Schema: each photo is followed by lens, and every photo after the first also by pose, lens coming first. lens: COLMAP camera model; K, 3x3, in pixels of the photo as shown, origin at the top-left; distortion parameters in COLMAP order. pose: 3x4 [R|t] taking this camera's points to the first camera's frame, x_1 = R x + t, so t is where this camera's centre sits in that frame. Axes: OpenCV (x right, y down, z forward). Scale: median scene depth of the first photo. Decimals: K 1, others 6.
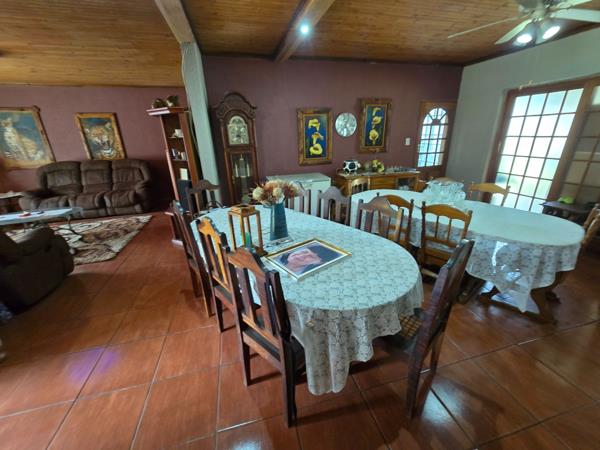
lens RADIAL K [[248.3, 0, 300.0], [0, 248.3, 225.0], [0, 0, 1]] dist [-0.003339, -0.000316]
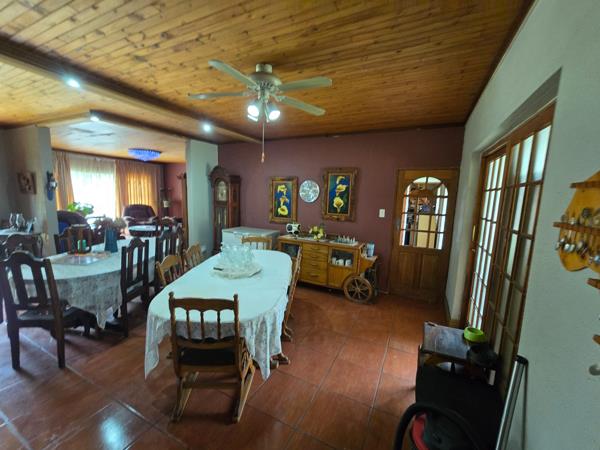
lens RADIAL K [[248.3, 0, 300.0], [0, 248.3, 225.0], [0, 0, 1]] dist [-0.003339, -0.000316]
pose [[0.754138, 0.132991, -0.643109, 0.807858], [-0.280305, 0.950781, -0.132082, -0.109610], [0.593889, 0.279875, 0.754298, 0.207378]]
